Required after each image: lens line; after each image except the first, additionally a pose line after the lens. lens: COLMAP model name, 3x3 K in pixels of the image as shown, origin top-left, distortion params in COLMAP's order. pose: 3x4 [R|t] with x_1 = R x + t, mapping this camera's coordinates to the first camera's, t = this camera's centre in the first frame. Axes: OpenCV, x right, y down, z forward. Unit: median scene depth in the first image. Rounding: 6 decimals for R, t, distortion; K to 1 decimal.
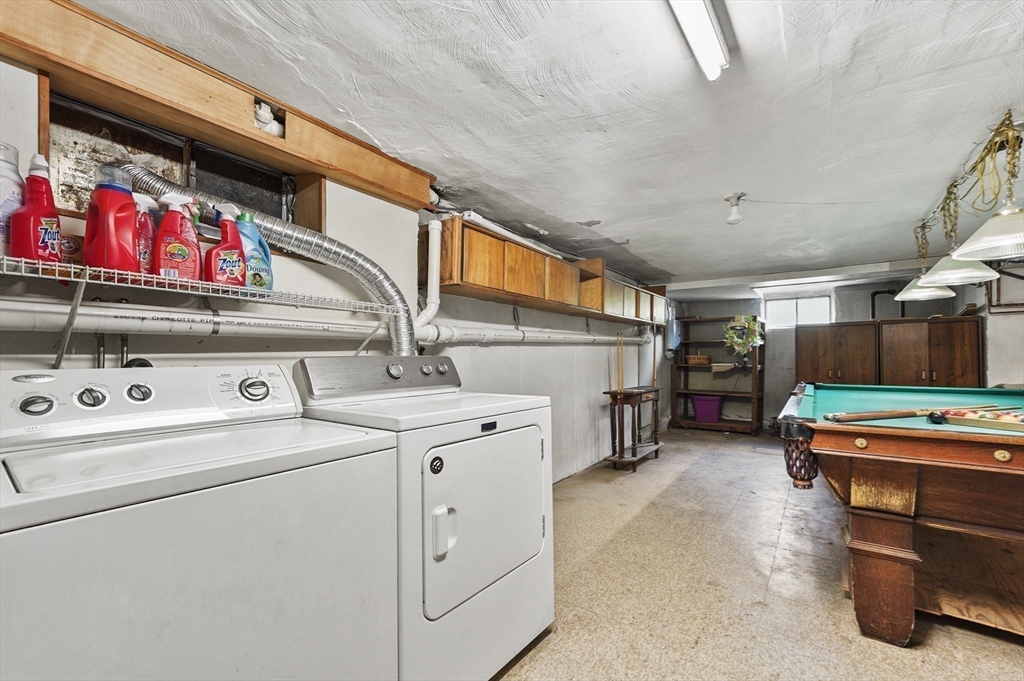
lens RADIAL K [[417.4, 0, 512.0], [0, 417.4, 340.5], [0, 0, 1]] dist [0.002082, -0.000384]
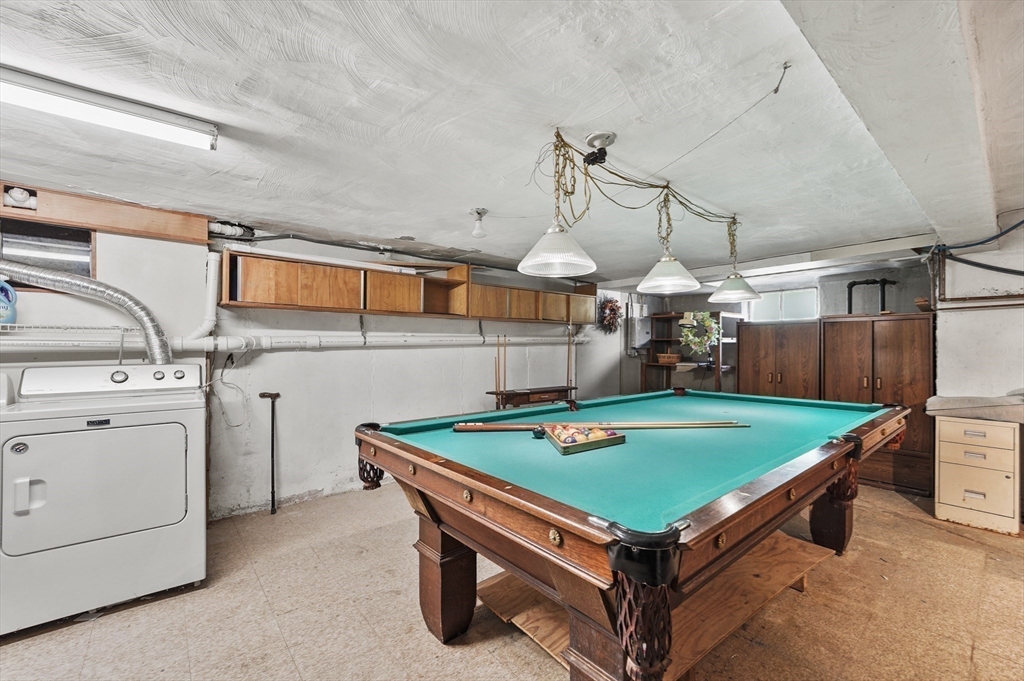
lens RADIAL K [[417.4, 0, 512.0], [0, 417.4, 340.5], [0, 0, 1]] dist [0.002082, -0.000384]
pose [[0.973290, -0.001323, -0.229577, 0.655398], [0.005870, 0.999800, 0.019127, -0.031324], [0.229506, -0.019964, 0.973102, 0.005304]]
